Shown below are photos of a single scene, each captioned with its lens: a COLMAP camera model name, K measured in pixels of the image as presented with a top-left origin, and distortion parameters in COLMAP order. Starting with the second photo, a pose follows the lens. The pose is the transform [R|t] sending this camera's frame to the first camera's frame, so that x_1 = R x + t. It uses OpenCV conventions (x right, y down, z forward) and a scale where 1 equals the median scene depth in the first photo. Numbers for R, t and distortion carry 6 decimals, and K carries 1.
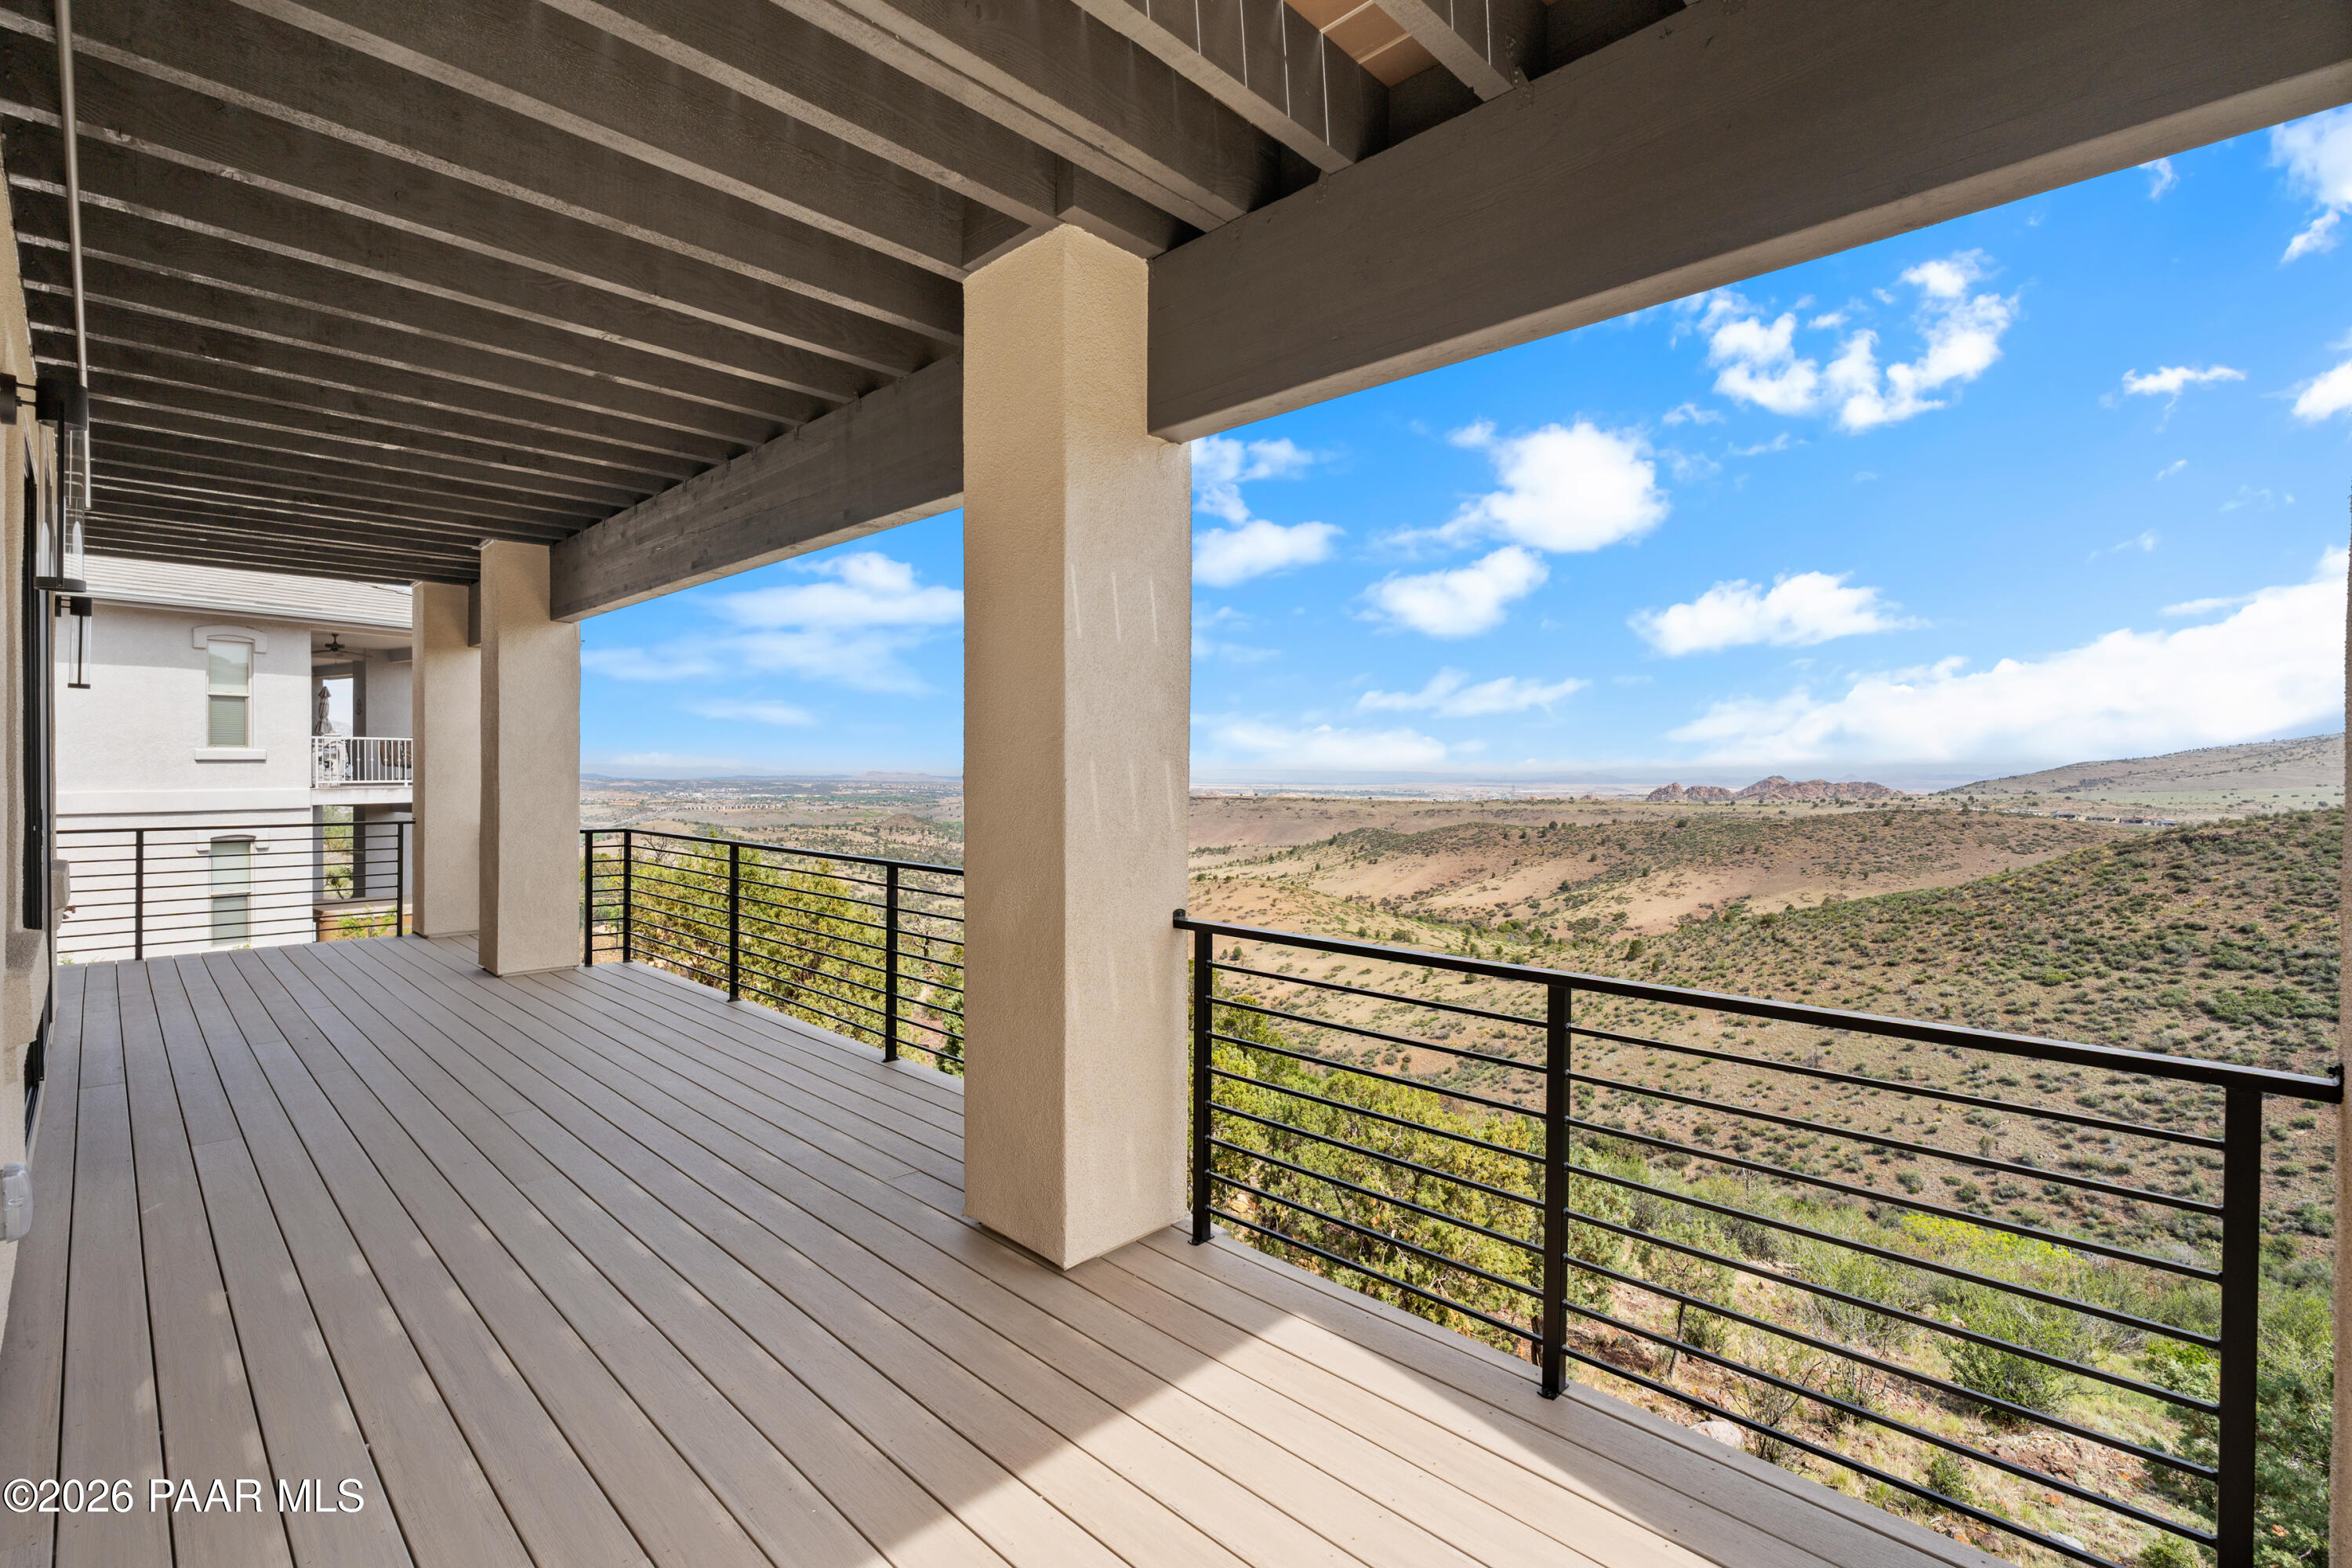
lens RADIAL K [[1078.4, 0, 1173.1], [0, 1078.4, 782.5], [0, 0, 1]] dist [0.000659, 0.000033]
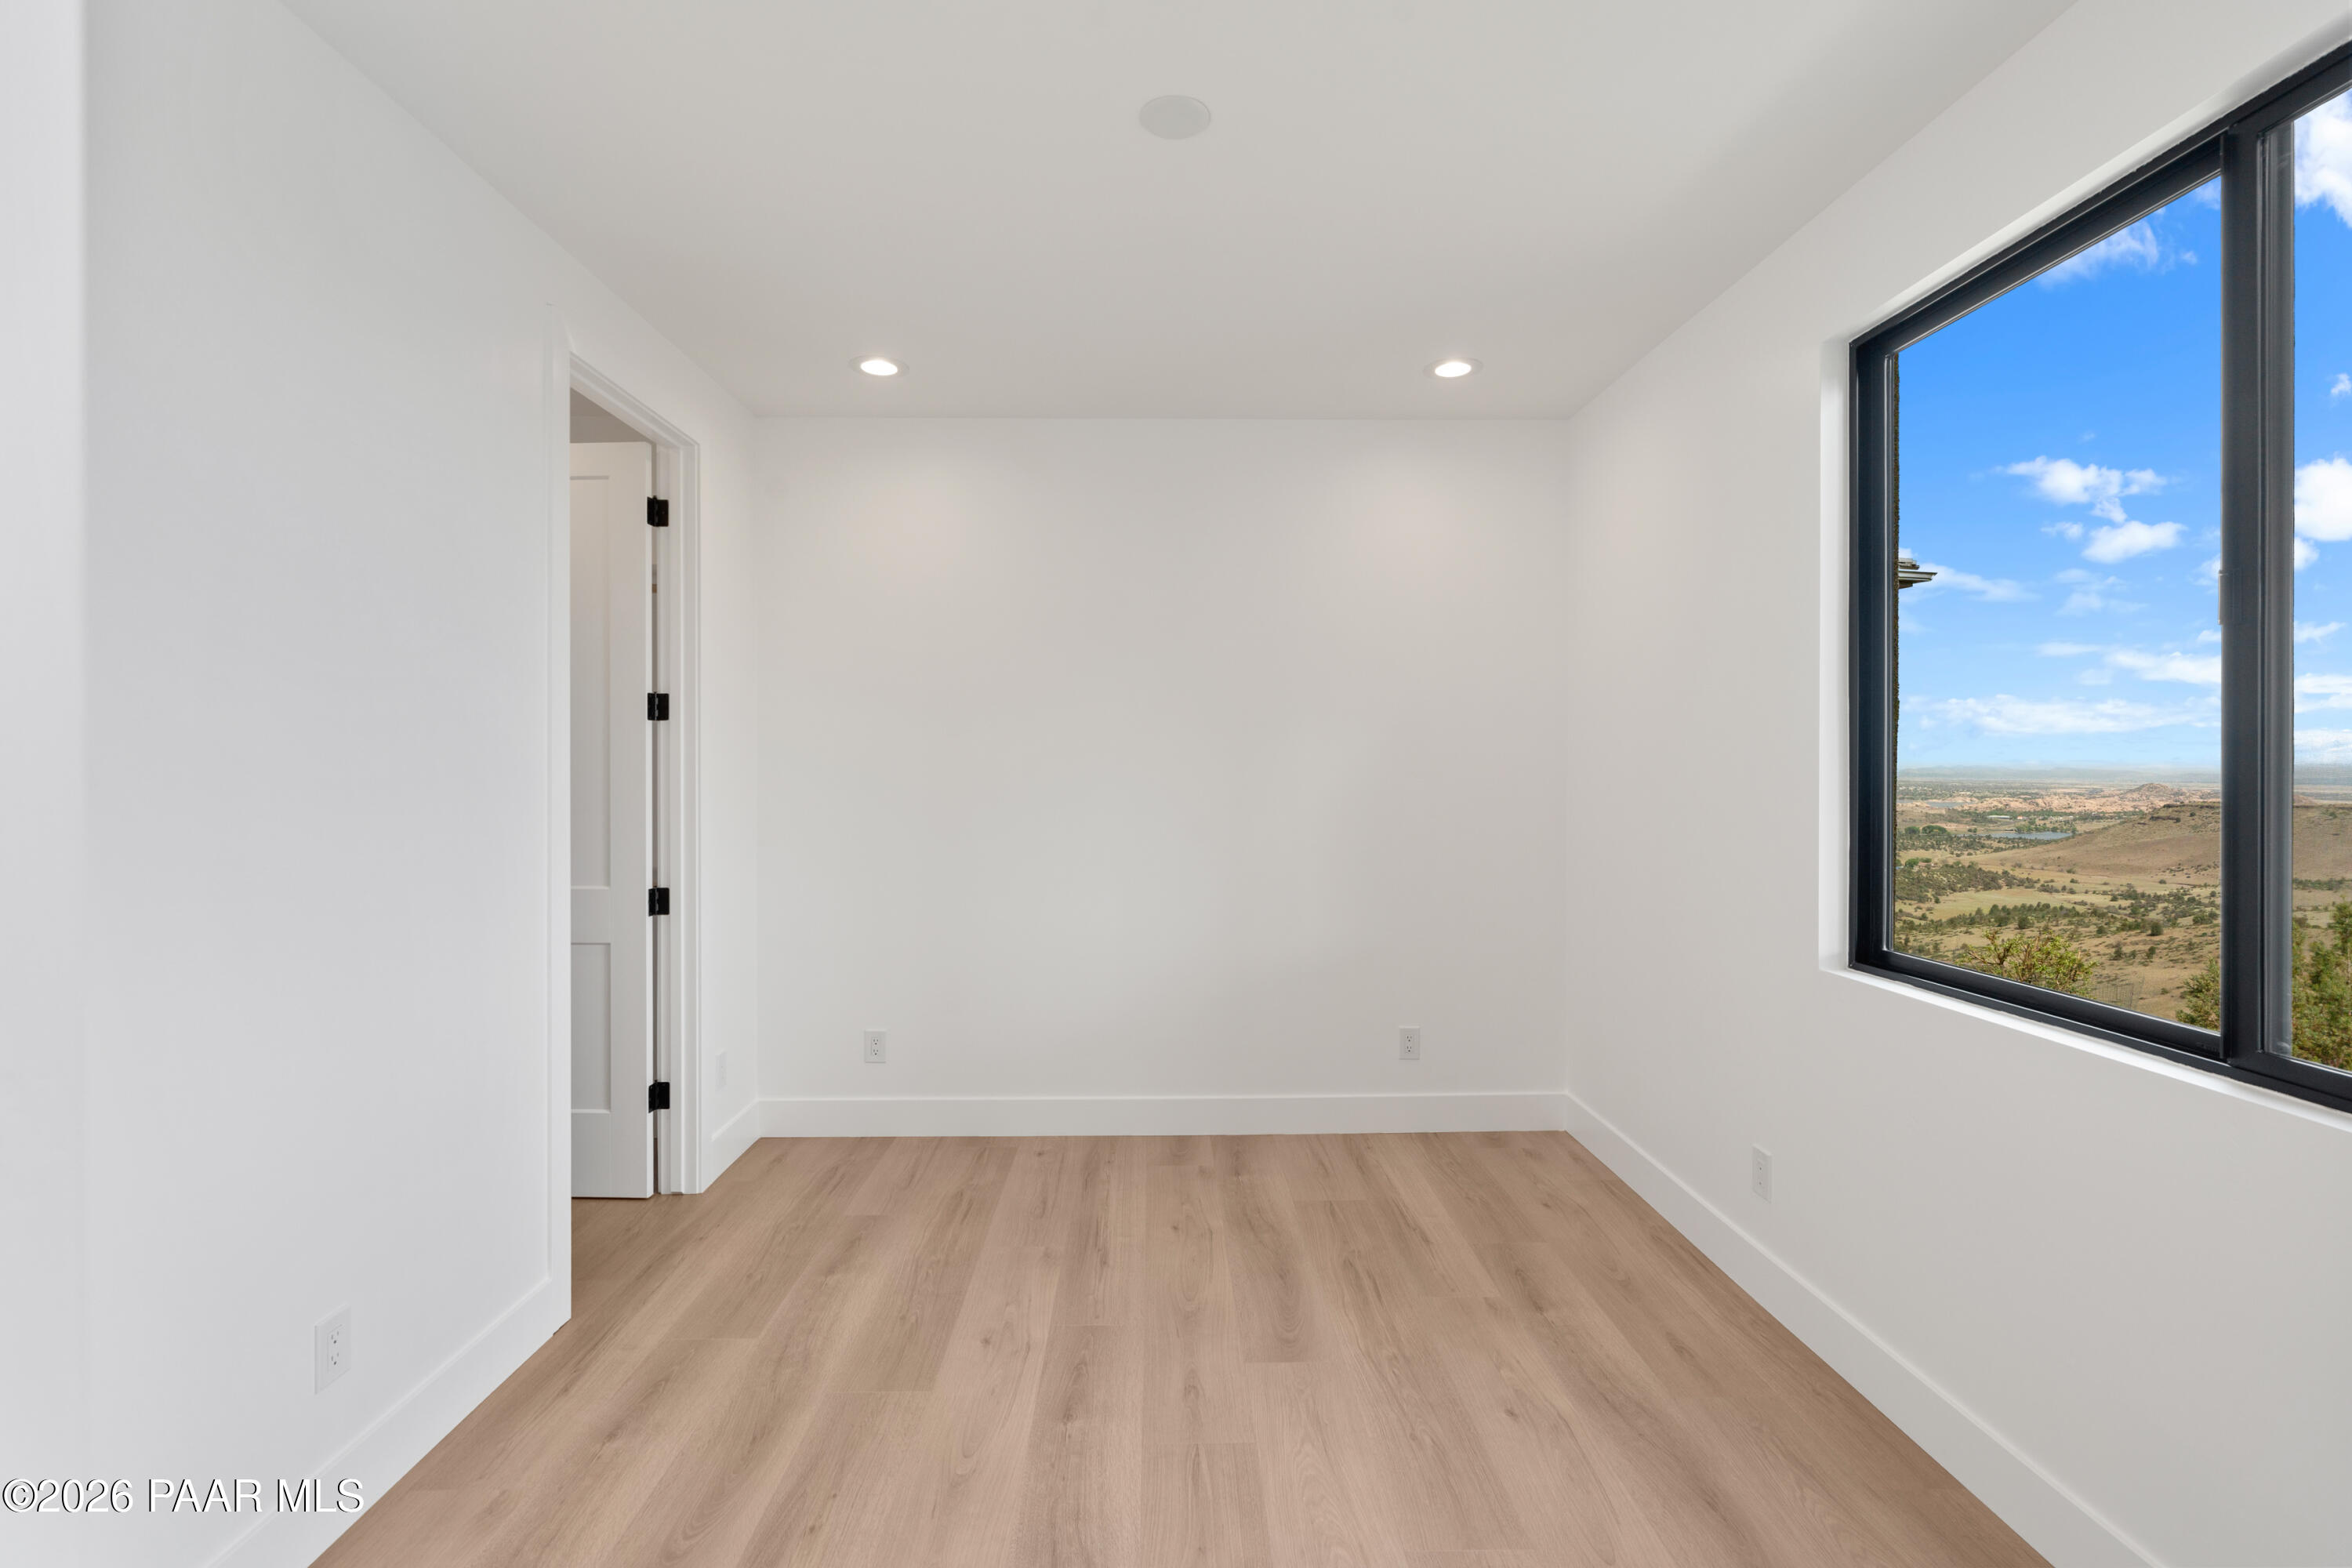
lens RADIAL K [[1078.4, 0, 1174.4], [0, 1078.4, 777.1], [0, 0, 1]] dist [0.000659, 0.000033]
pose [[0.999991, -0.001378, 0.003929, -1.313306], [0.001460, 0.999782, -0.020834, 0.157673], [-0.003899, 0.020839, 0.999775, -0.546486]]
